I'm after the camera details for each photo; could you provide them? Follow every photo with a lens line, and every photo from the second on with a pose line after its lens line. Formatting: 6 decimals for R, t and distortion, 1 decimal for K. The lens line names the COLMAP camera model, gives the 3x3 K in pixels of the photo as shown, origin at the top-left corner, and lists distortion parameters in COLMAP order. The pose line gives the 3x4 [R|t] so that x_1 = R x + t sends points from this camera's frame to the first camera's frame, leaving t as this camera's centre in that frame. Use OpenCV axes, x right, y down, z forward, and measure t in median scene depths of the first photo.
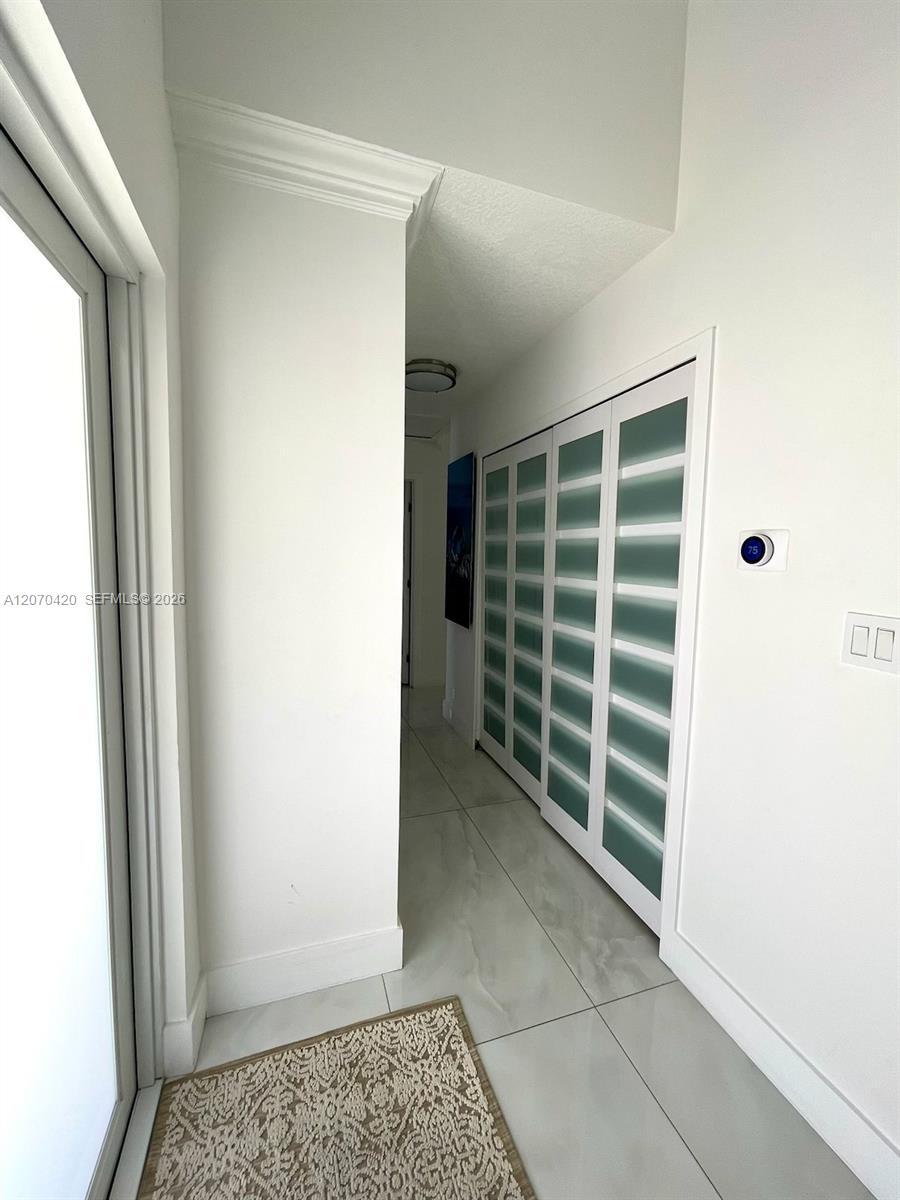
lens RADIAL K [[483.9, 0, 450.0], [0, 483.9, 600.0], [0, 0, 1]] dist [-0.002297, -0.000399]
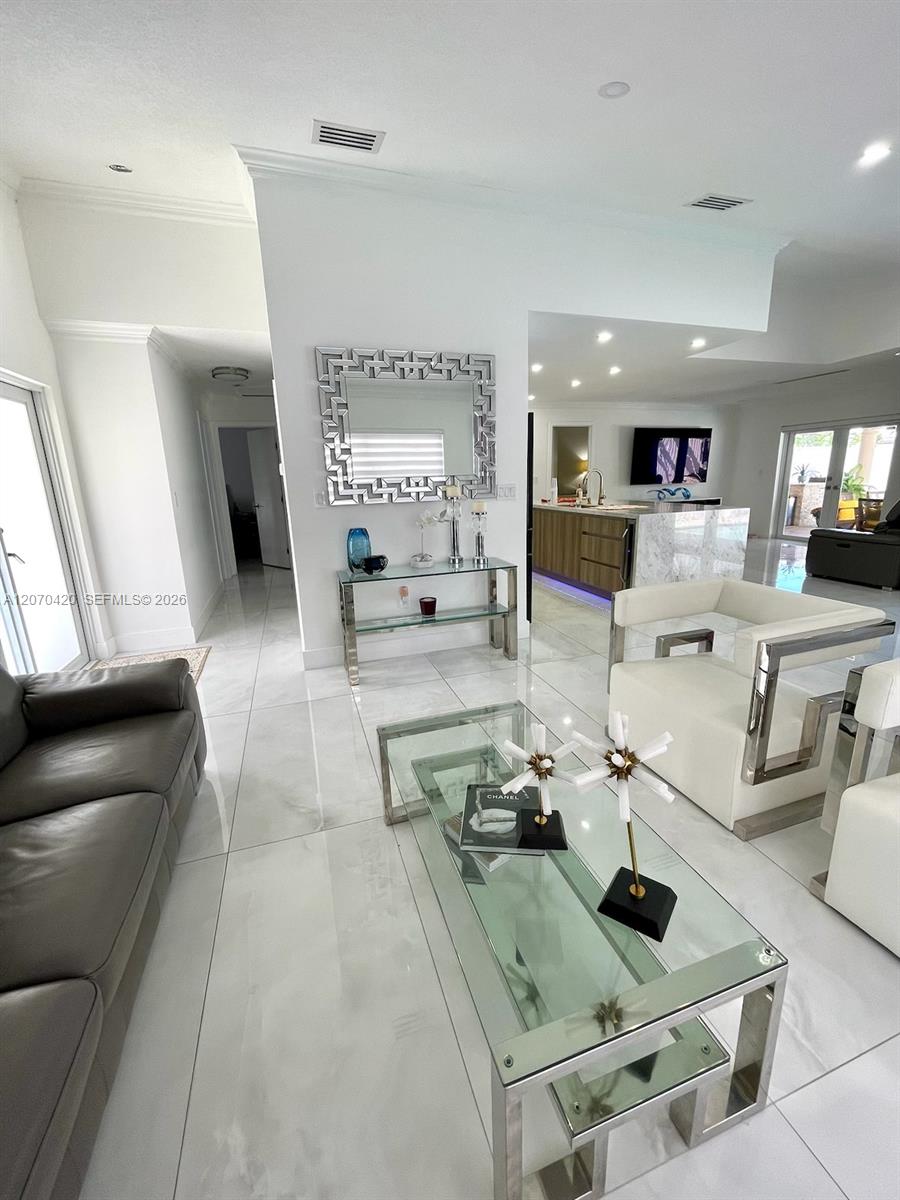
lens RADIAL K [[483.9, 0, 450.0], [0, 483.9, 600.0], [0, 0, 1]] dist [-0.002297, -0.000399]
pose [[0.999061, -0.041242, -0.013240, 1.687516], [0.042792, 0.987127, 0.154108, 0.263063], [0.006714, -0.154530, 0.987965, -1.946098]]
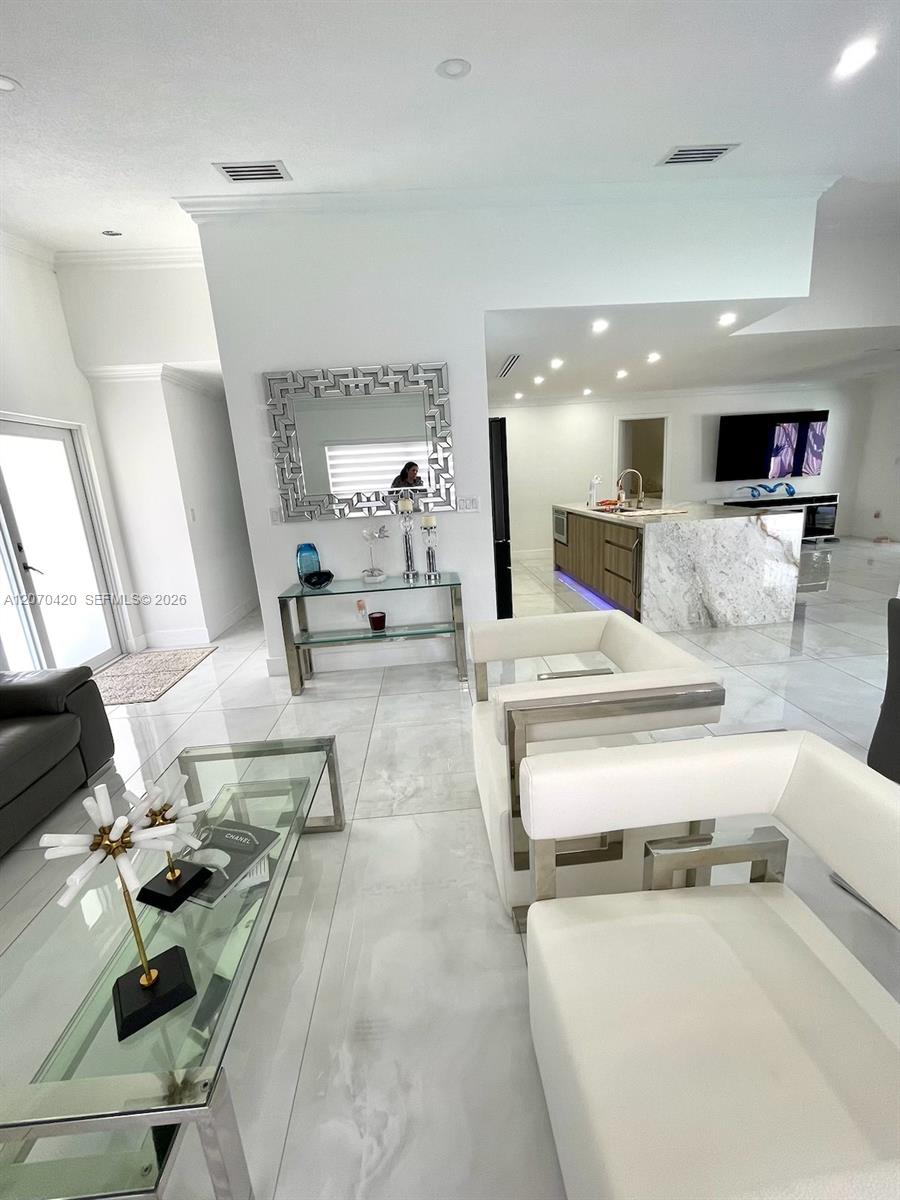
lens RADIAL K [[483.9, 0, 450.0], [0, 483.9, 600.0], [0, 0, 1]] dist [-0.002297, -0.000399]
pose [[0.962598, -0.009310, -0.270773, 2.677372], [0.051106, 0.987708, 0.147720, 0.212878], [0.266070, -0.156034, 0.951242, -1.708087]]
